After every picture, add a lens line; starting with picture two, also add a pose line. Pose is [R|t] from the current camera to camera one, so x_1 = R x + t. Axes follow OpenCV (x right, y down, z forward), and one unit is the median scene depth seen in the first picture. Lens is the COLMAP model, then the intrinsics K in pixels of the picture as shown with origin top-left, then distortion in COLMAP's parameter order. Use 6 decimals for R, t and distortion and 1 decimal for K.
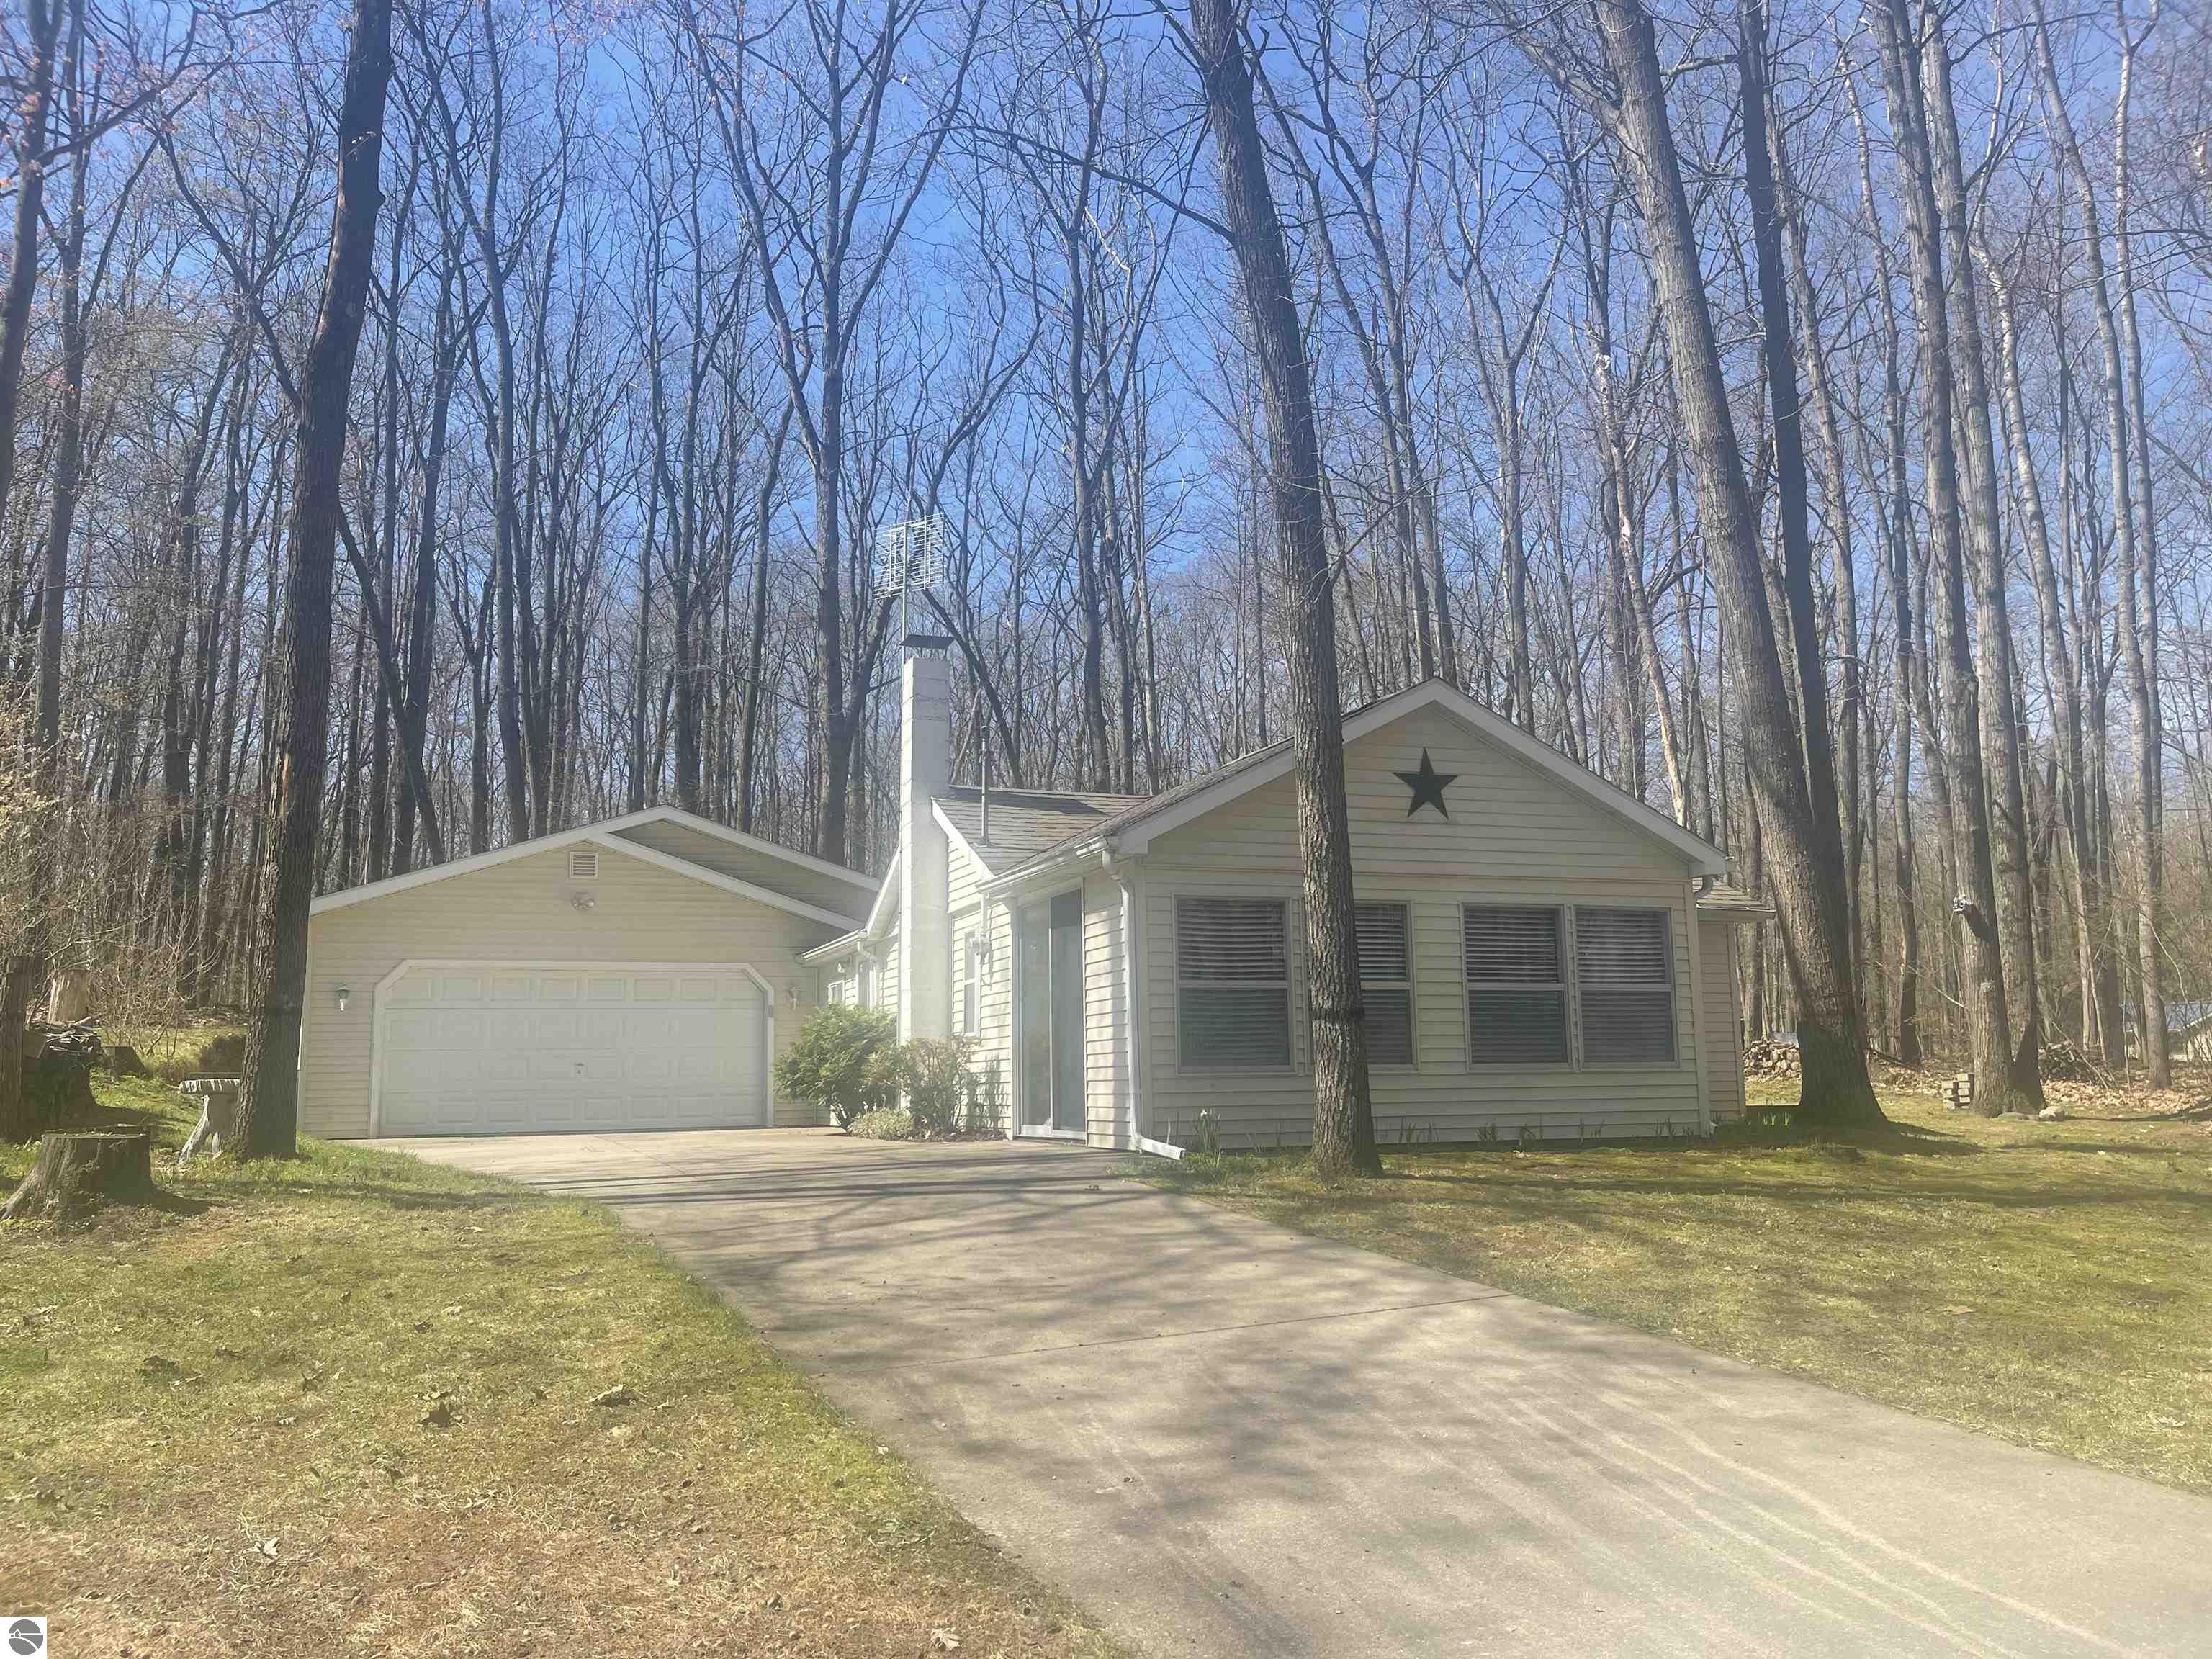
lens RADIAL K [[1649.0, 0, 1115.5], [0, 1649.0, 835.0], [0, 0, 1]] dist [0.057445, -0.004106]
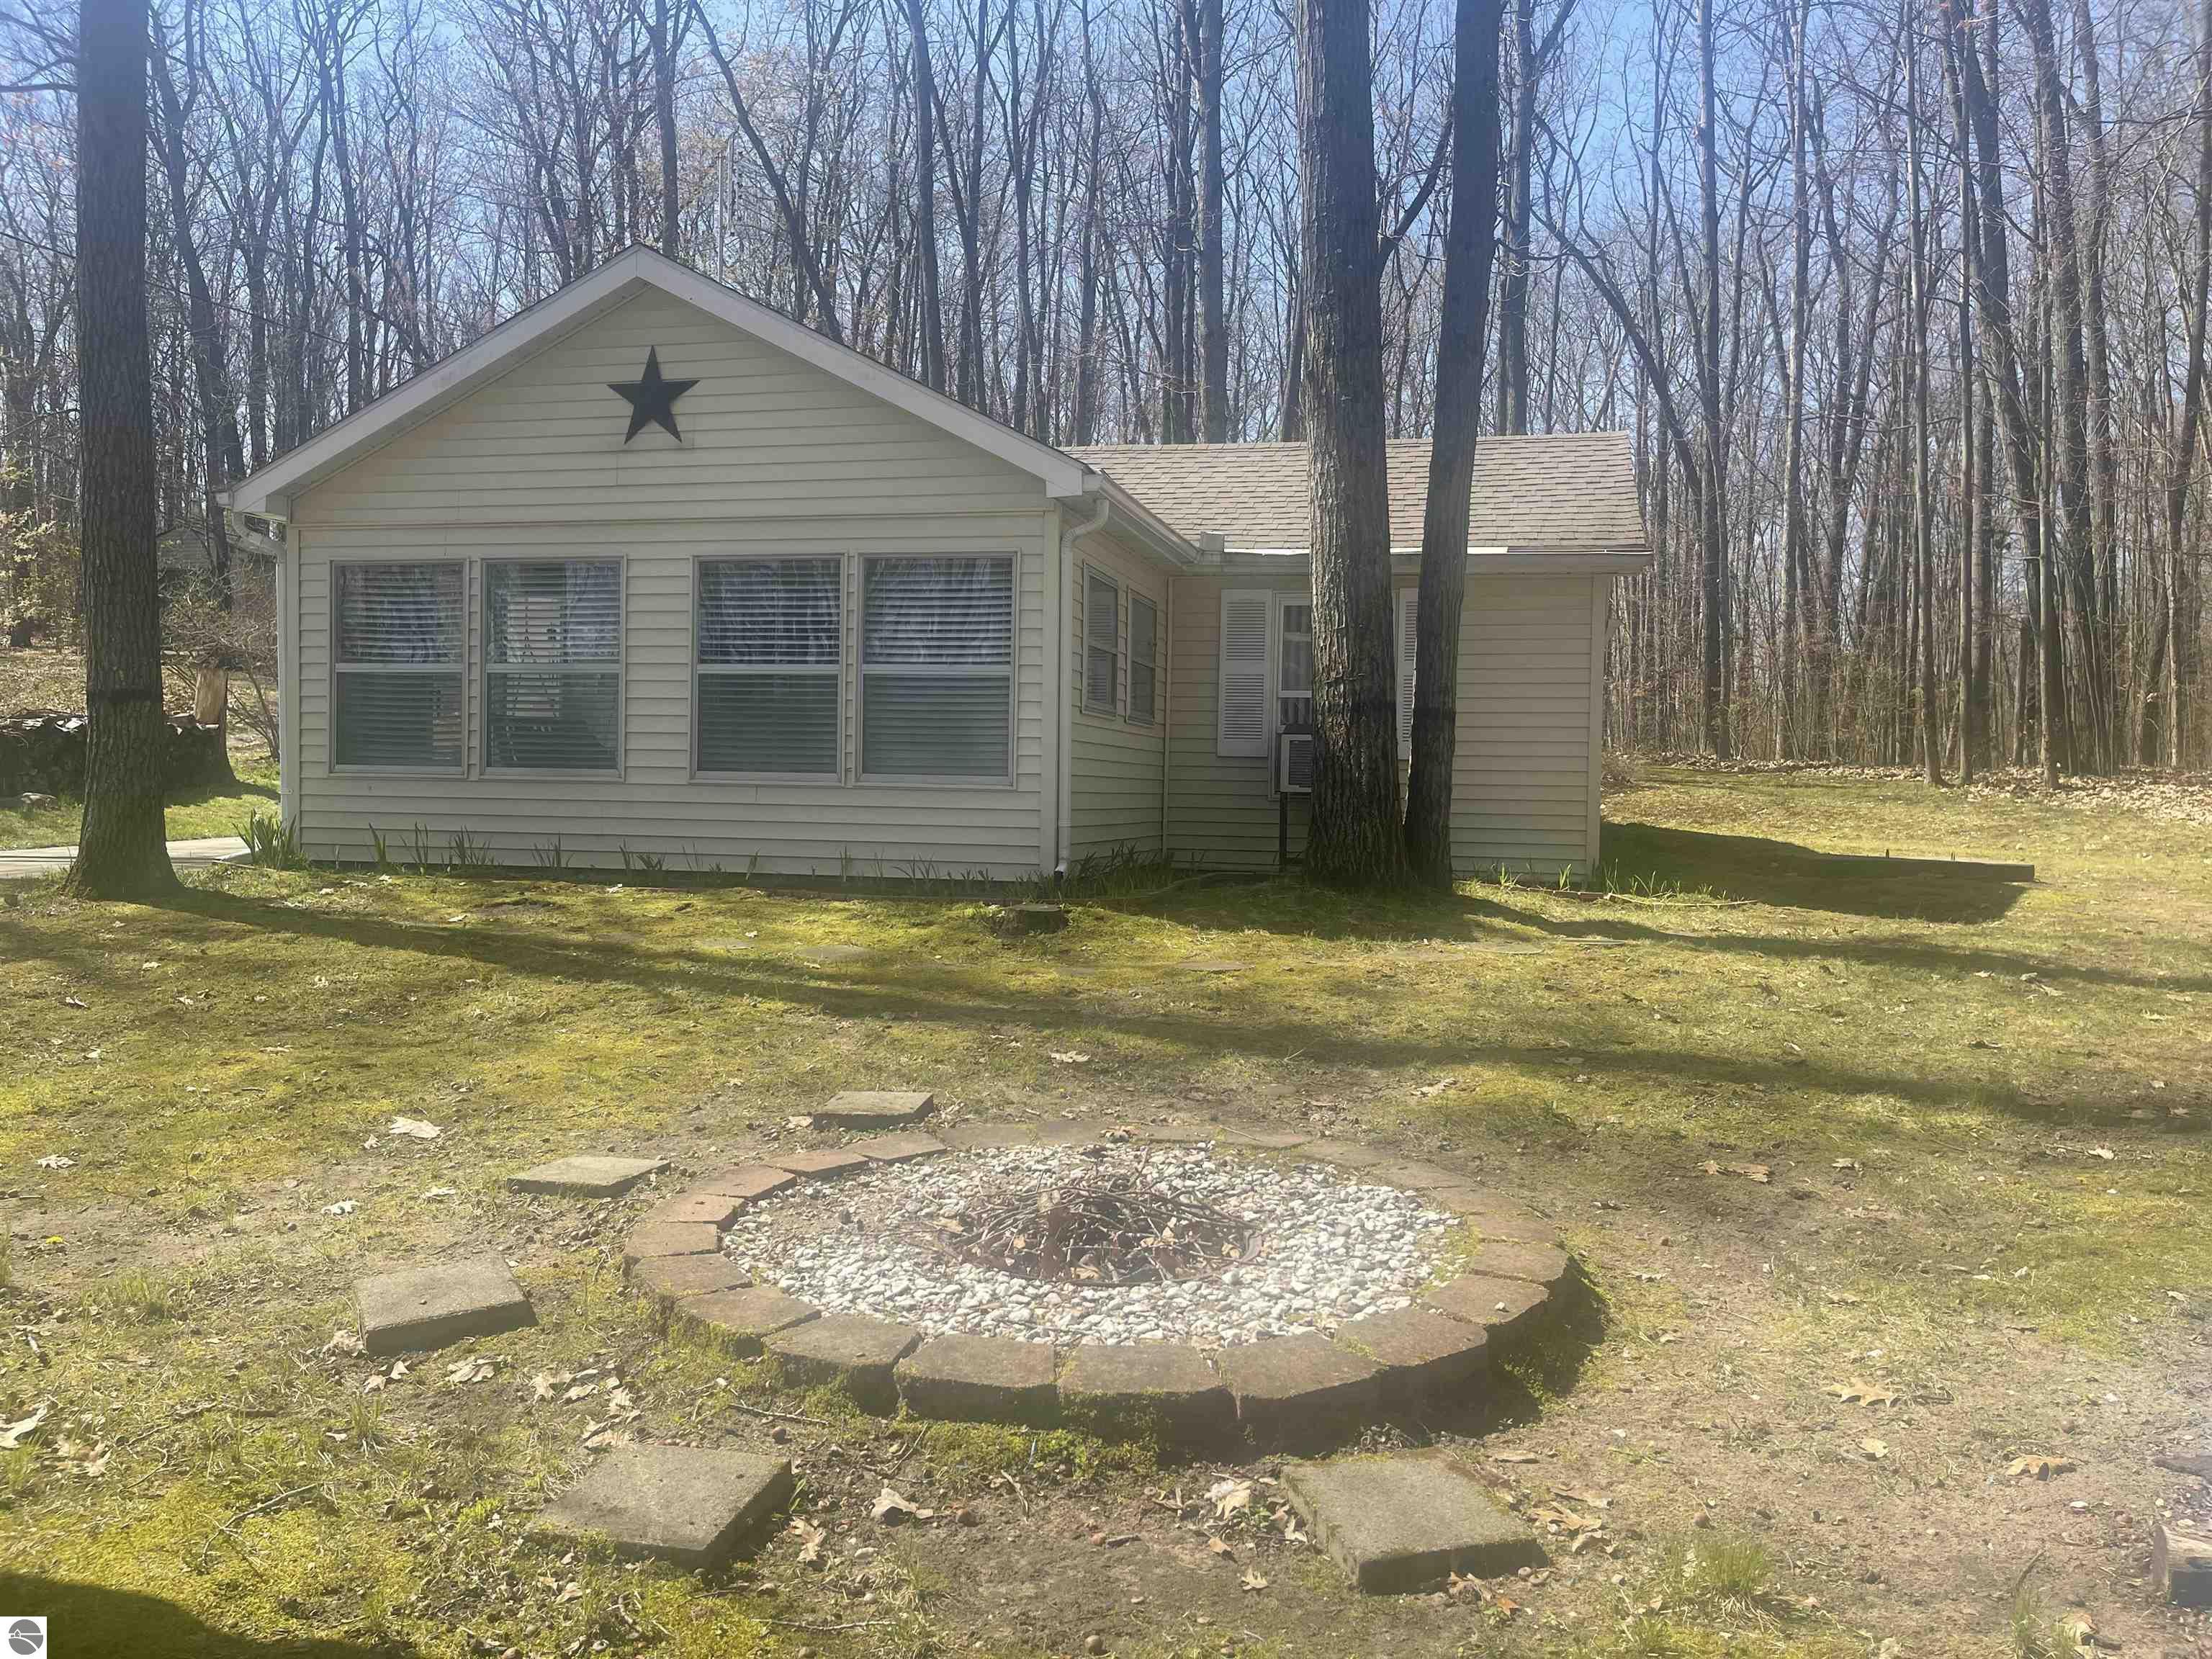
lens RADIAL K [[1649.0, 0, 1109.5], [0, 1649.0, 815.2], [0, 0, 1]] dist [0.057445, -0.004106]
pose [[0.838119, 0.040690, -0.543968, 0.773740], [0.047285, 0.988041, 0.146762, 0.055109], [0.543434, -0.148726, 0.826172, 0.467084]]
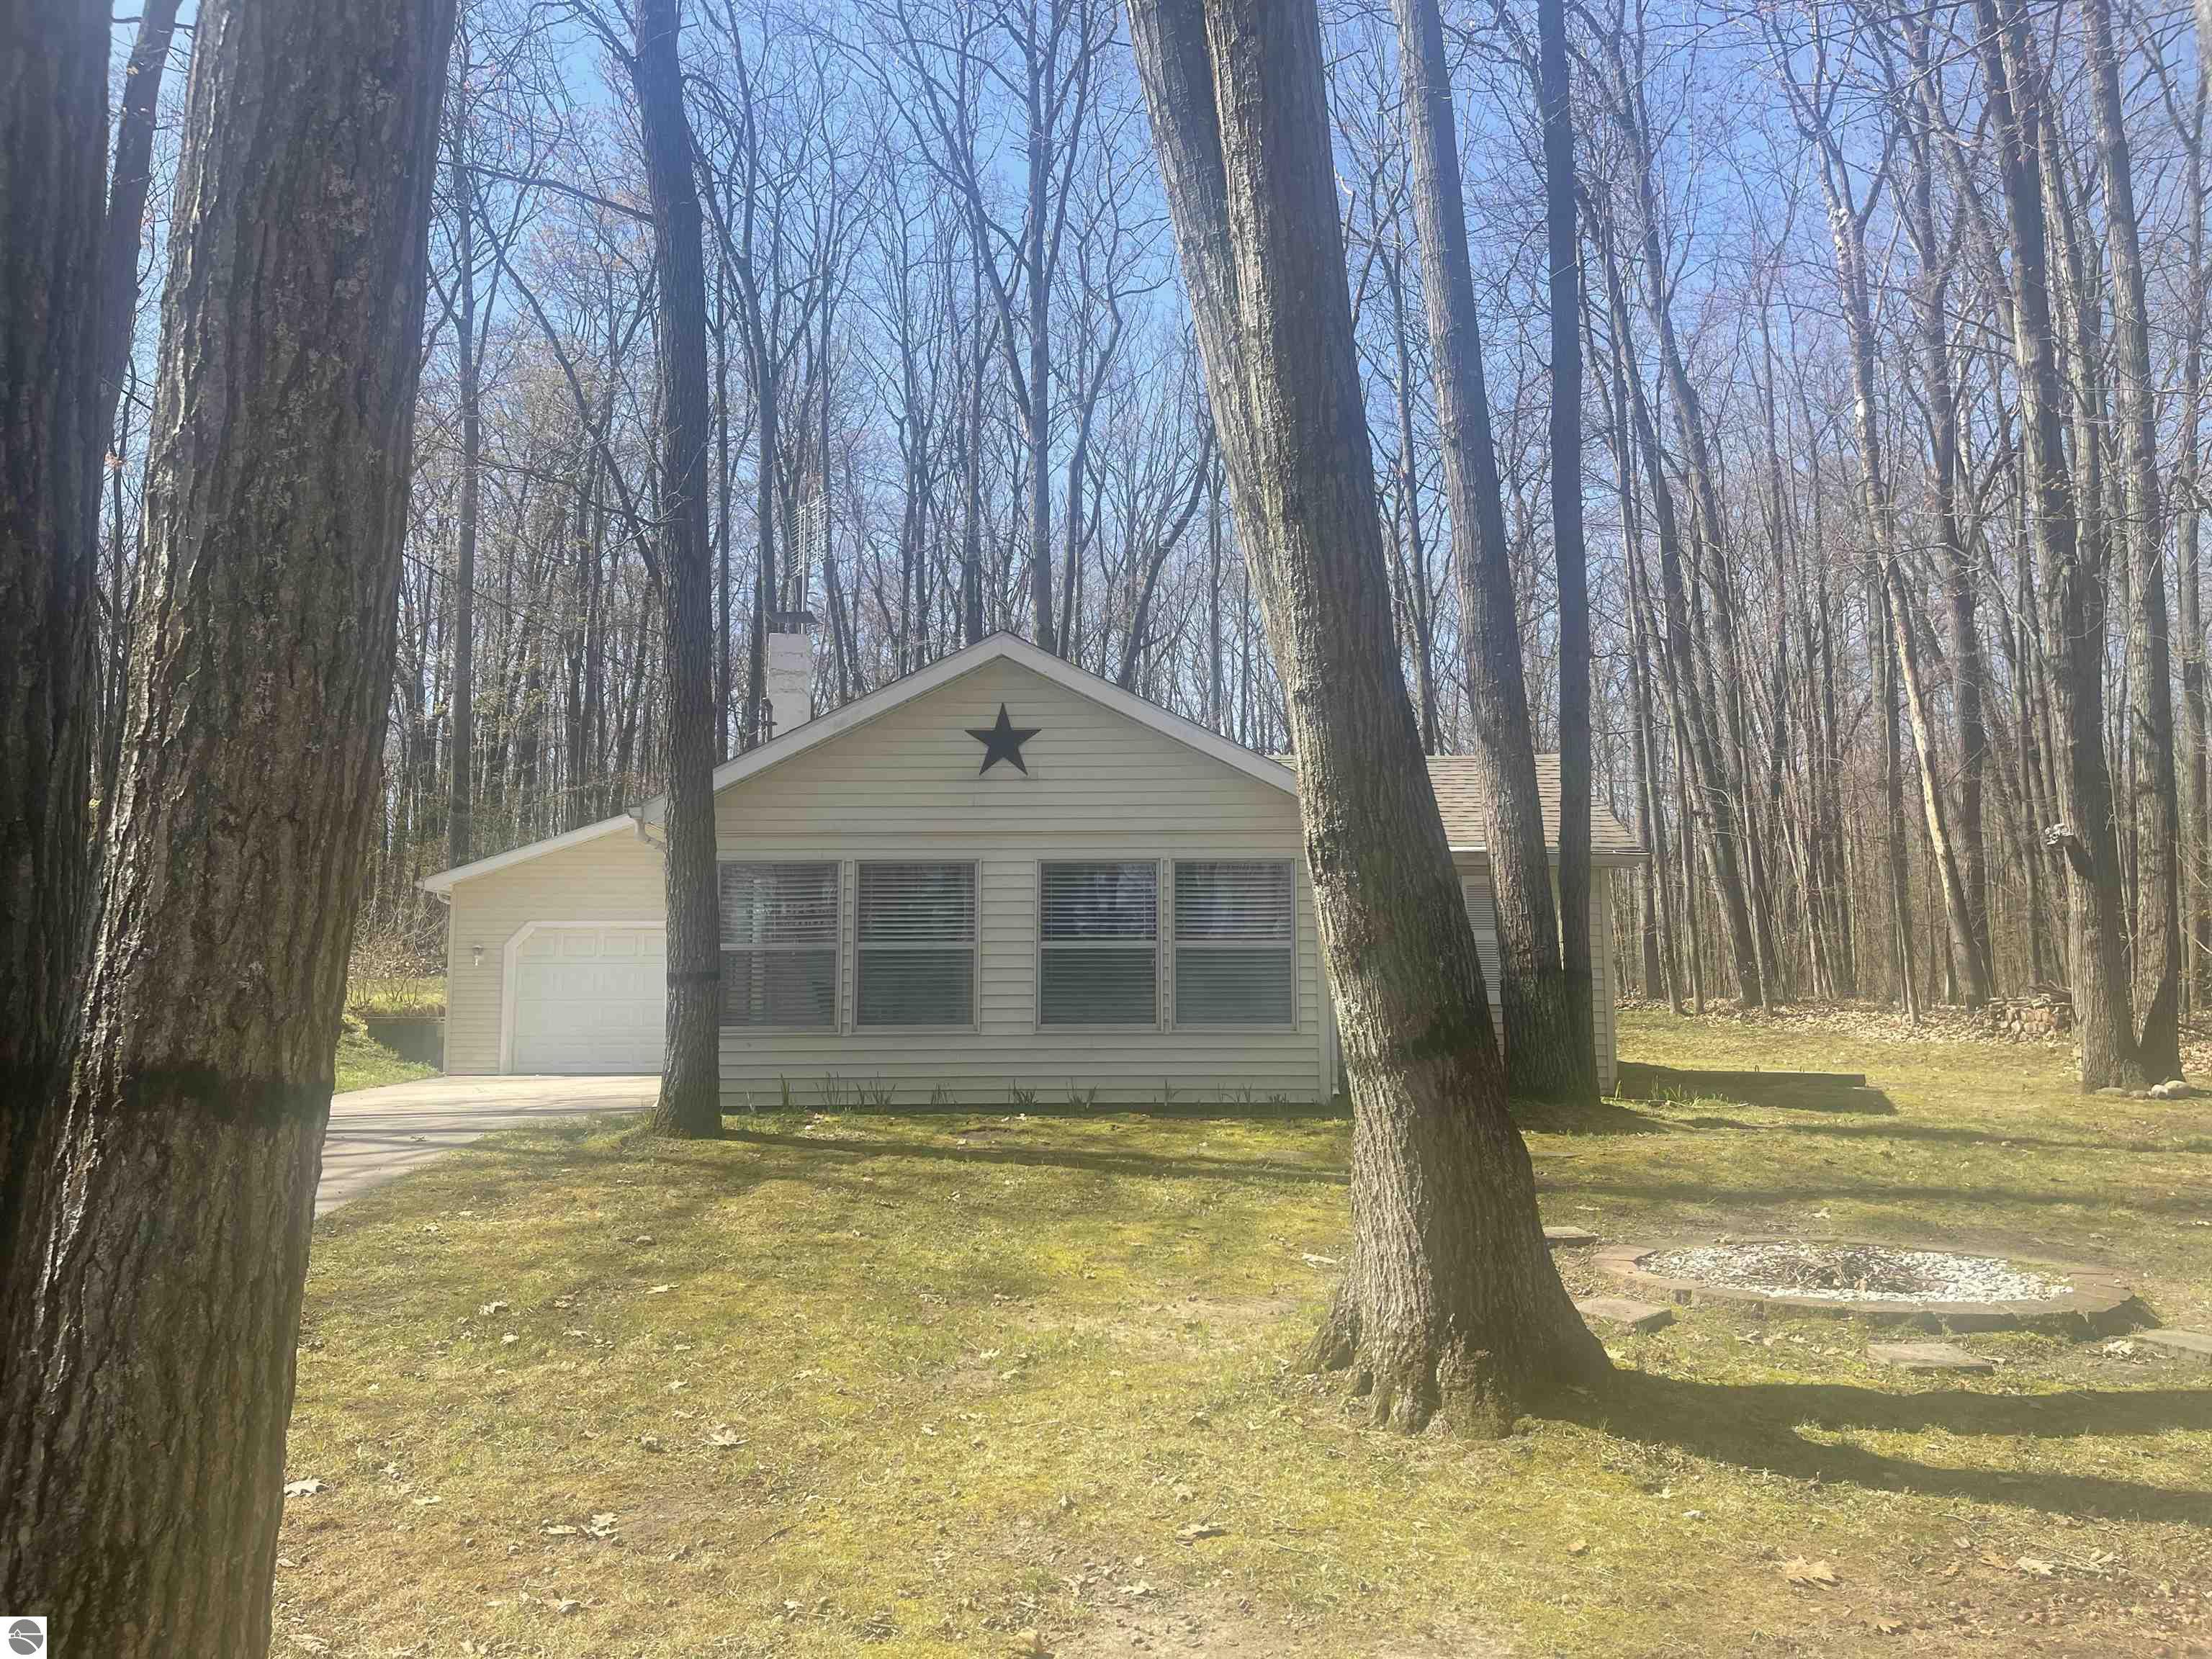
lens RADIAL K [[1649.0, 0, 1113.8], [0, 1649.0, 815.1], [0, 0, 1]] dist [0.057445, -0.004106]
pose [[0.940263, -0.032233, -0.338921, 0.580909], [0.038980, 0.999154, 0.013120, 0.003443], [0.338211, -0.025547, 0.940723, 0.098820]]
